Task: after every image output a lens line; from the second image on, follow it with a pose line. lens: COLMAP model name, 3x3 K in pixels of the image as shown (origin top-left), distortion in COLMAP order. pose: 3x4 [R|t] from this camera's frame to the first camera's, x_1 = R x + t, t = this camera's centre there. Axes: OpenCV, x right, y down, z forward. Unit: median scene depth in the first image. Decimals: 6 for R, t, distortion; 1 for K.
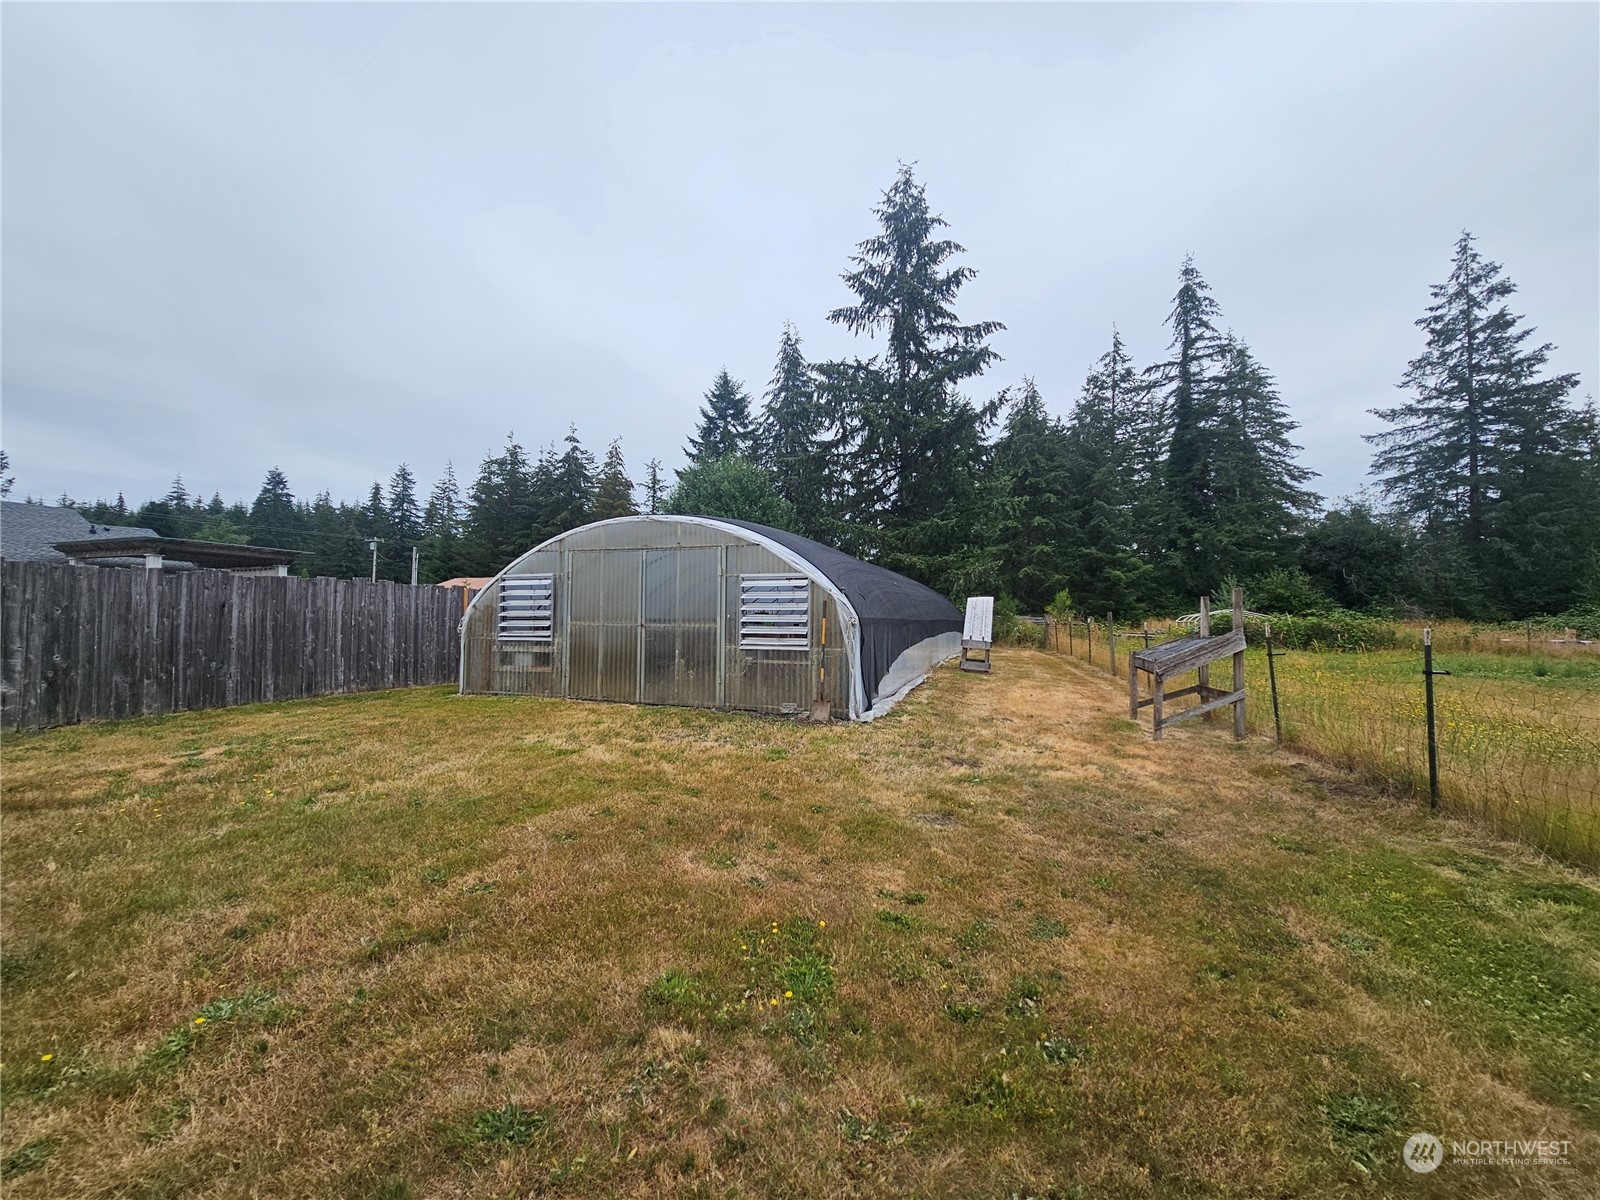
lens RADIAL K [[646.6, 0, 795.4], [0, 646.6, 600.8], [0, 0, 1]] dist [-0.007614, 0.000841]
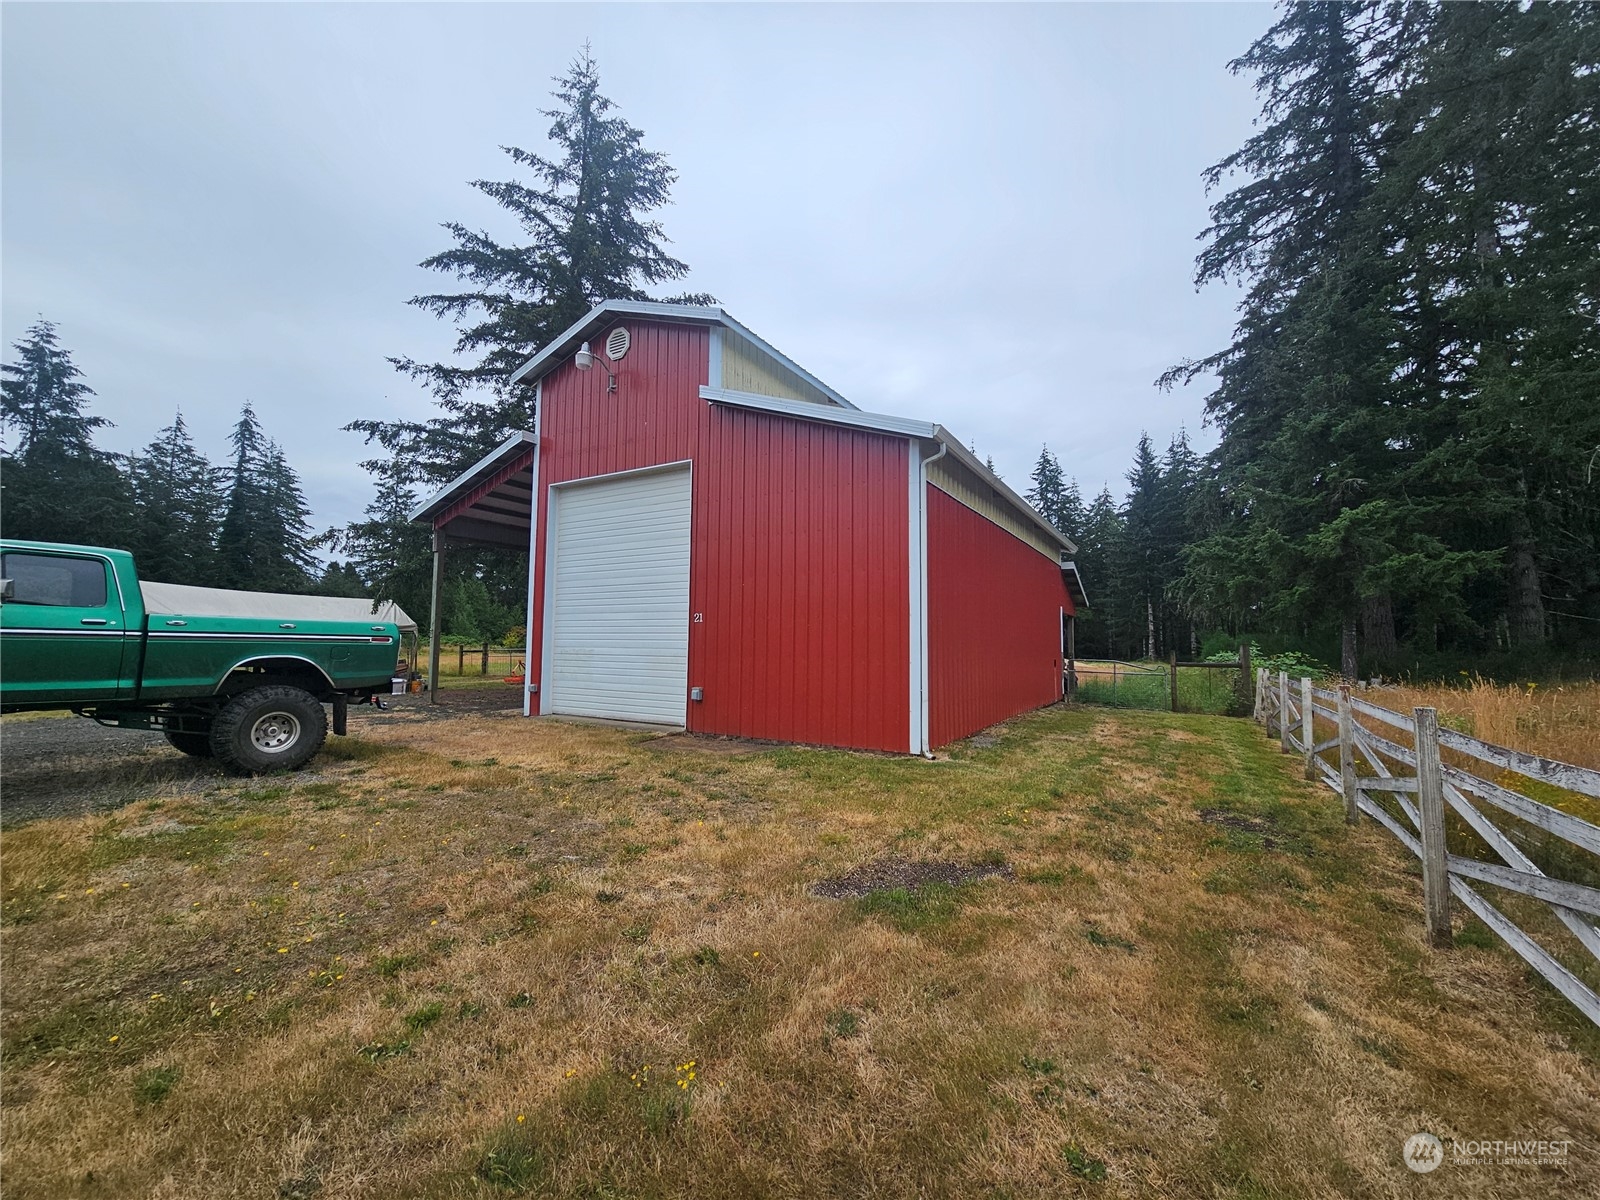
lens RADIAL K [[646.6, 0, 796.9], [0, 646.6, 594.4], [0, 0, 1]] dist [-0.007614, 0.000841]
pose [[0.262043, 0.065313, 0.962843, -0.499653], [-0.035416, 0.997686, -0.058038, -0.032463], [-0.964406, -0.018891, 0.263750, -0.683420]]
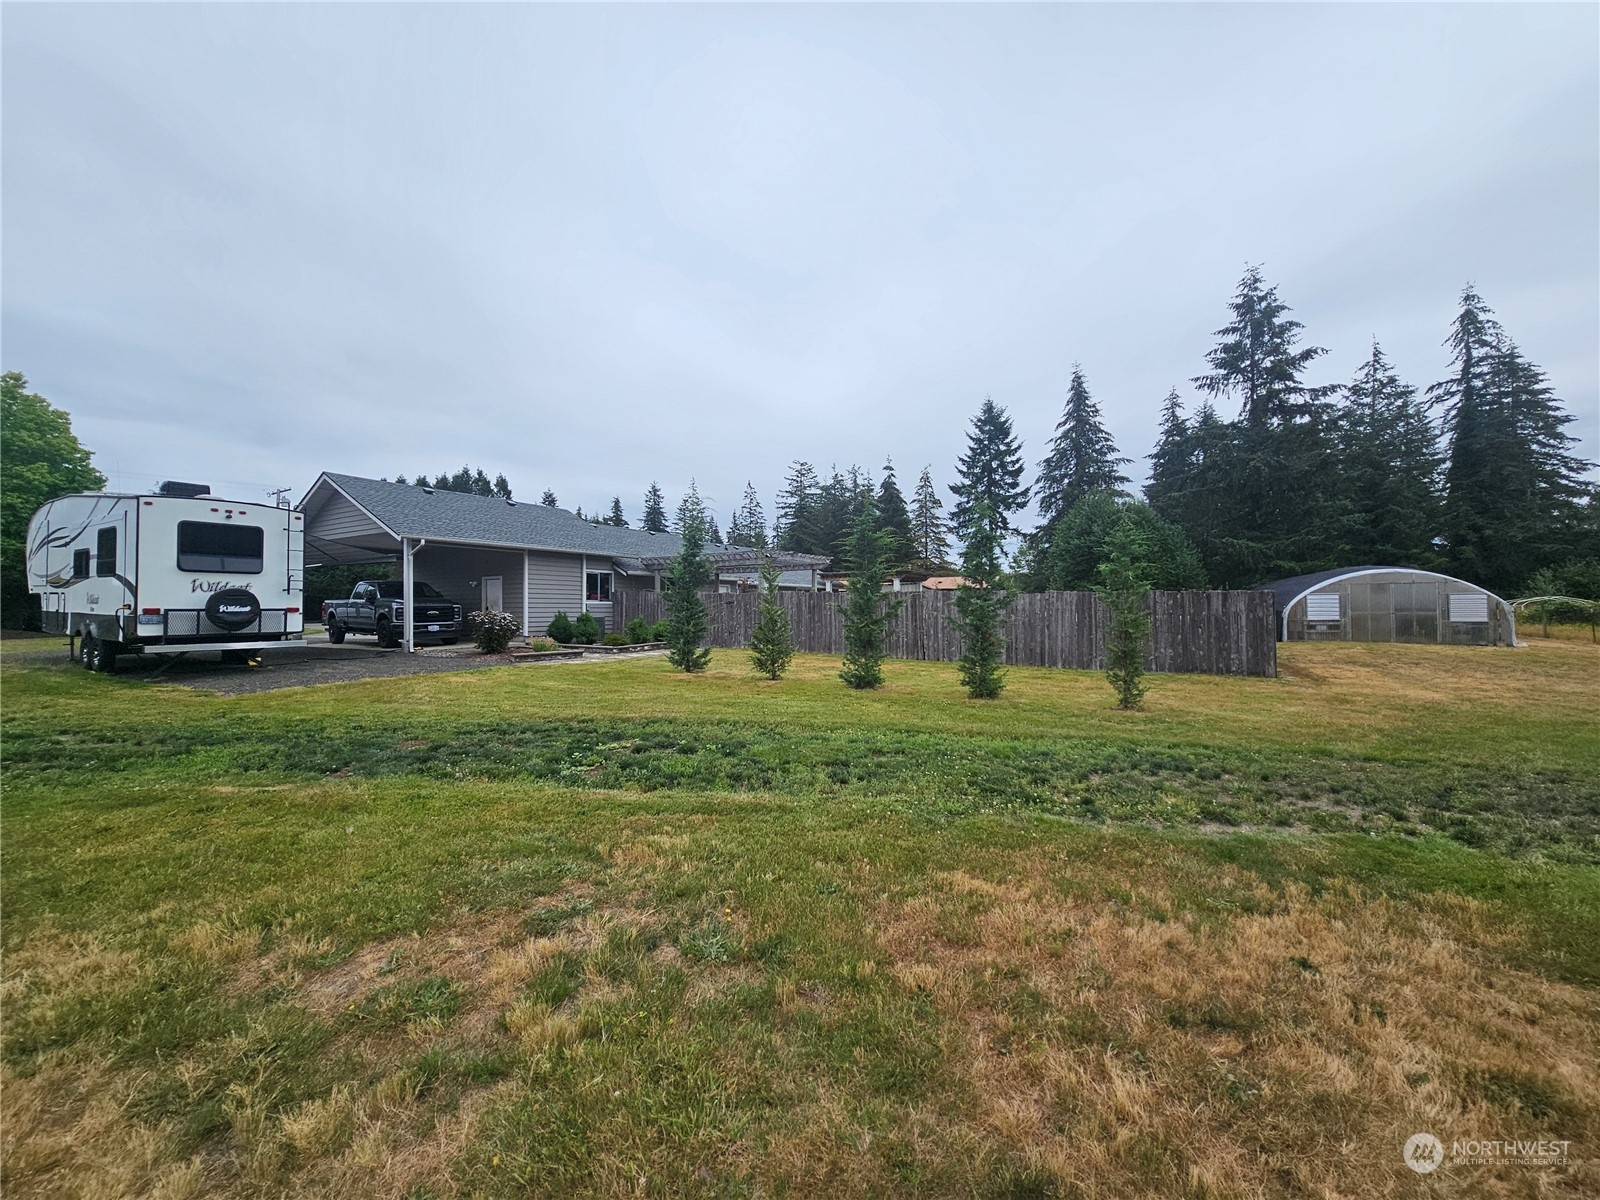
lens RADIAL K [[646.6, 0, 798.0], [0, 646.6, 599.9], [0, 0, 1]] dist [-0.007614, 0.000841]
pose [[0.984063, -0.017624, -0.176943, -0.367565], [0.020350, 0.999700, 0.013602, -0.017047], [0.176650, -0.016986, 0.984127, -0.335021]]
